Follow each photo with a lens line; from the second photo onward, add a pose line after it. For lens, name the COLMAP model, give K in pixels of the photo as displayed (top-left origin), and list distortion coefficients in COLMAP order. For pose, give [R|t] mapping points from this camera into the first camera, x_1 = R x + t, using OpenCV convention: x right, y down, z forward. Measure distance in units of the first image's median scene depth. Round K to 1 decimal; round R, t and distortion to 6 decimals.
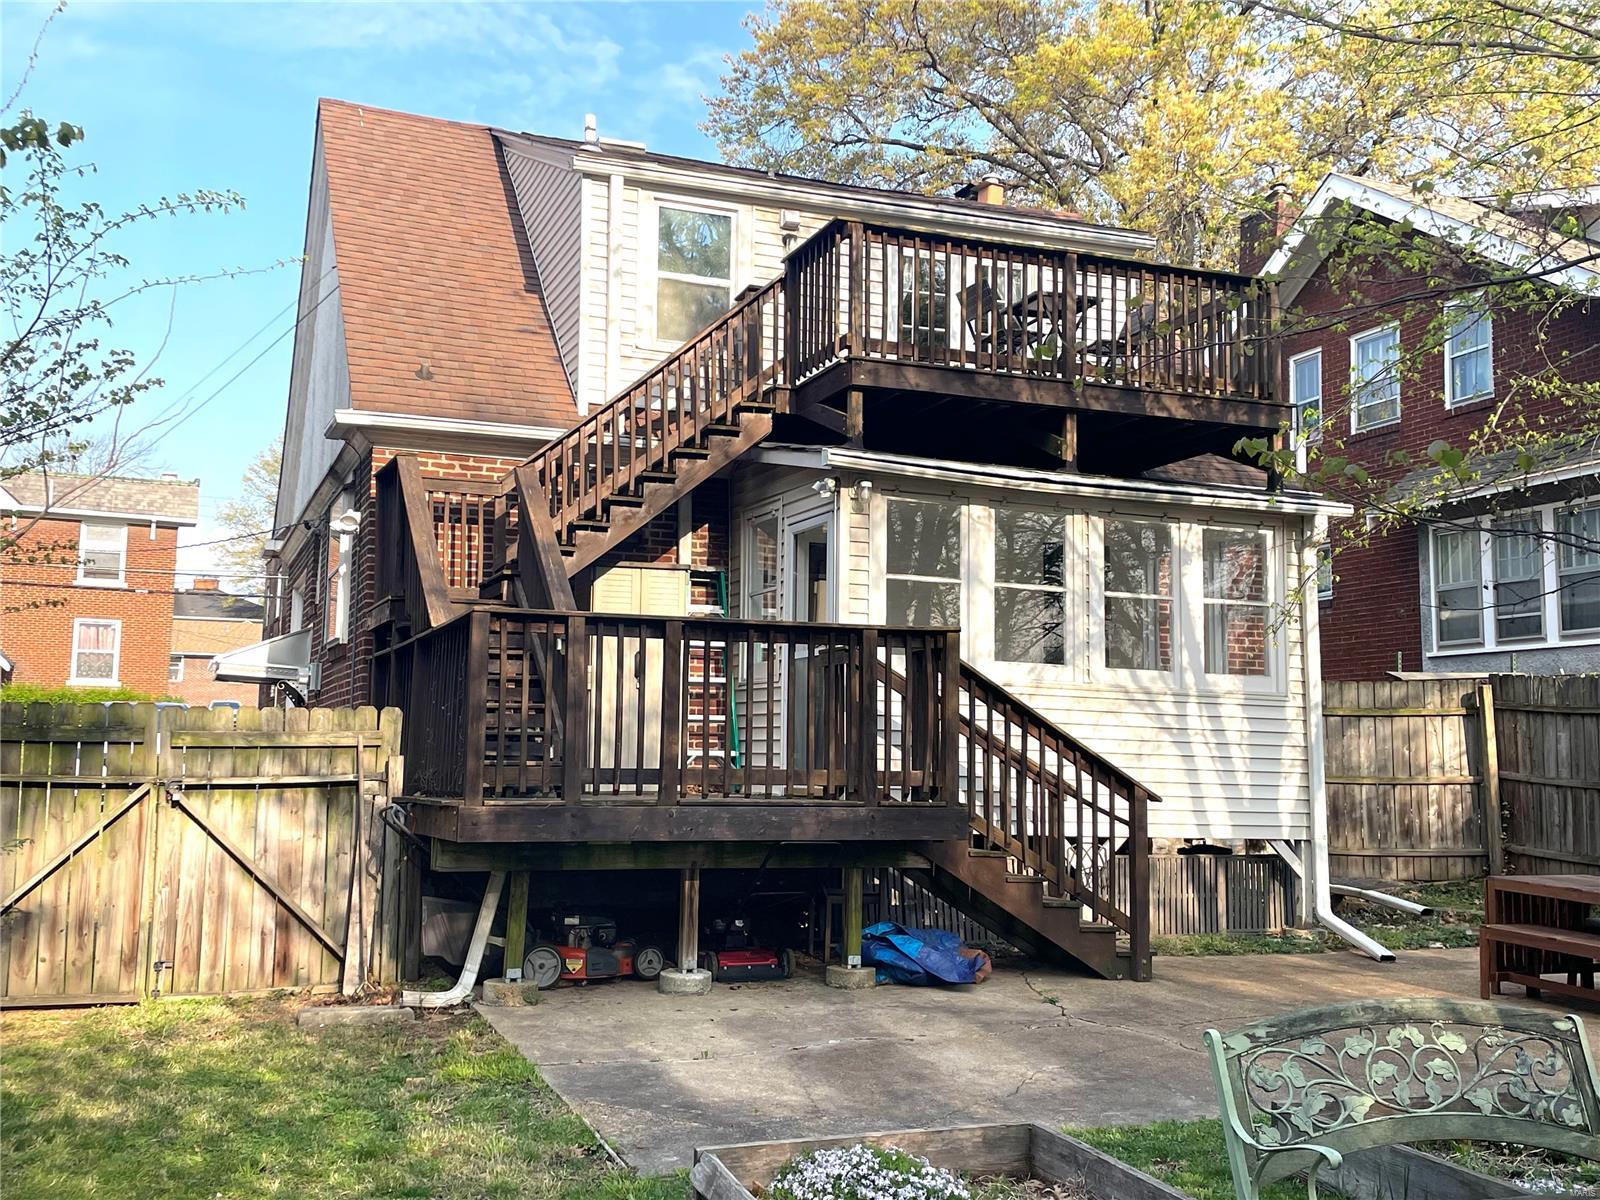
lens RADIAL K [[1648.2, 0, 800.0], [0, 1648.2, 600.0], [0, 0, 1]] dist [0.063890, -0.003941]
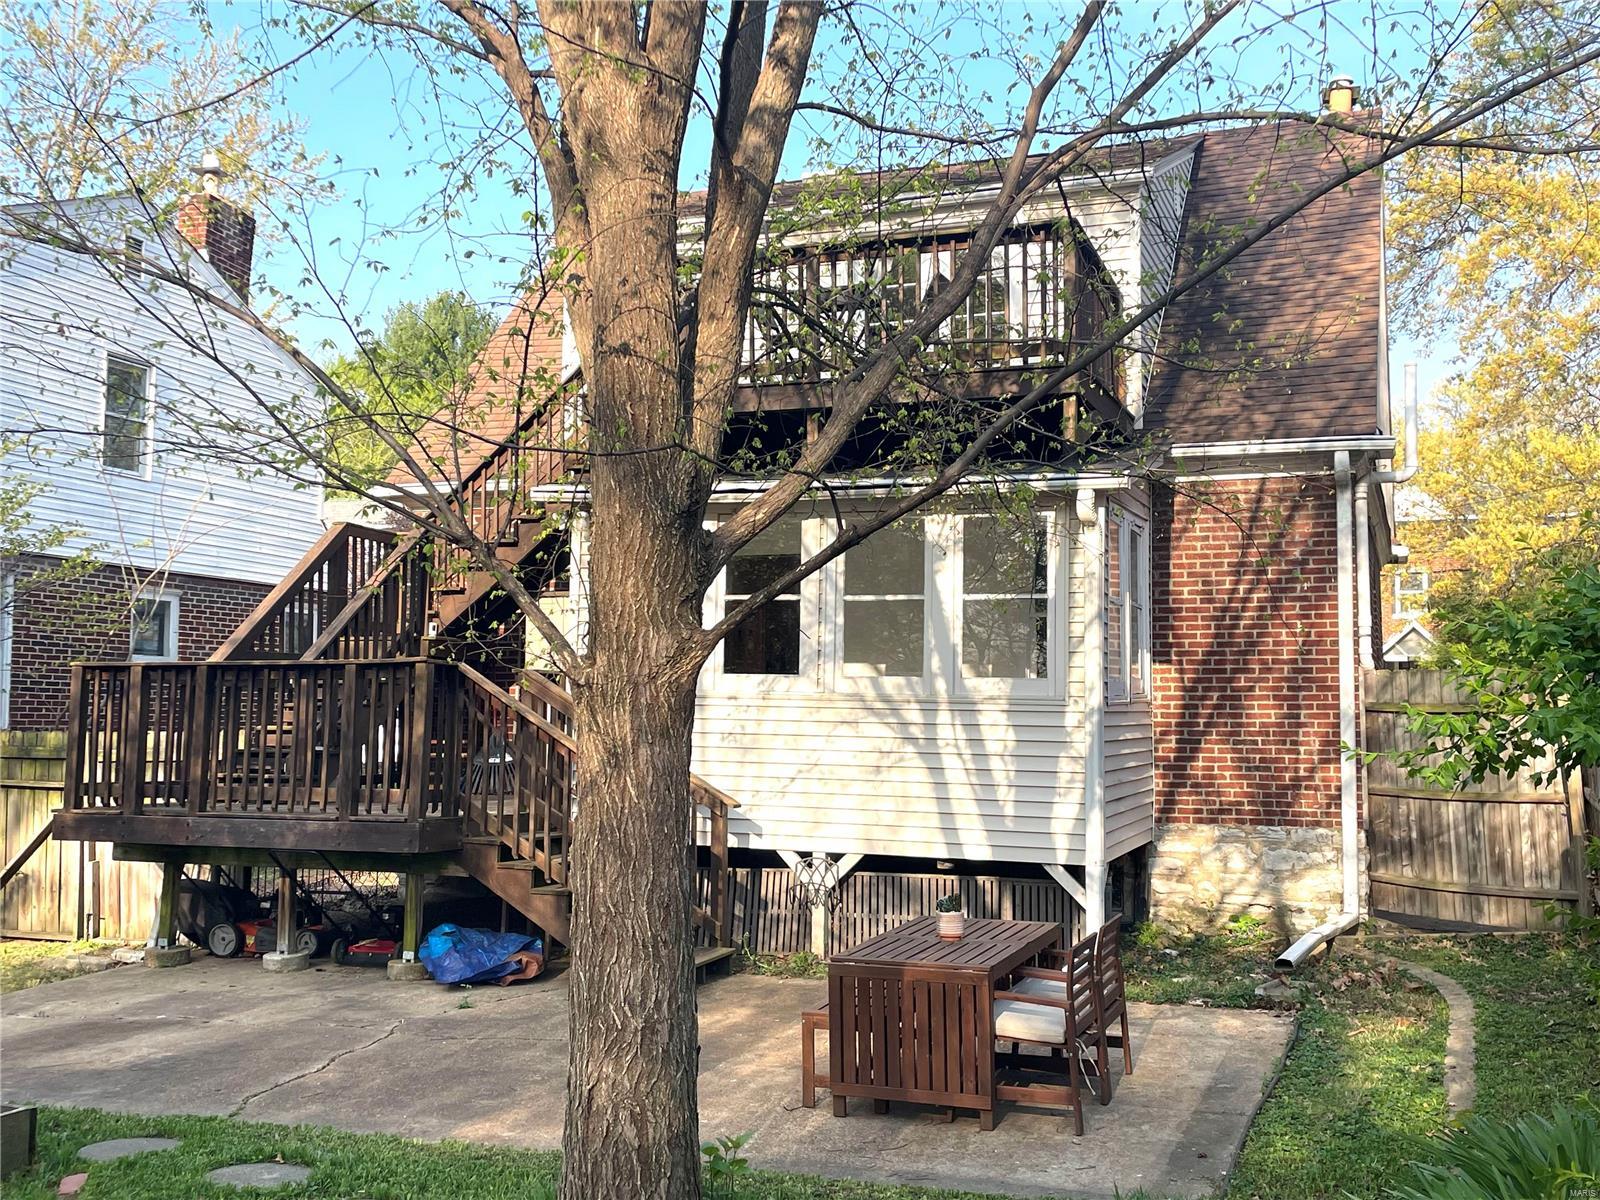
lens RADIAL K [[1578.3, 0, 800.0], [0, 1578.3, 600.0], [0, 0, 1]] dist [0.085995, 0.002171]
pose [[0.754479, -0.057345, -0.653815, 0.744840], [0.066997, 0.997701, -0.010195, 0.004624], [0.652896, -0.036112, 0.756586, 0.283888]]
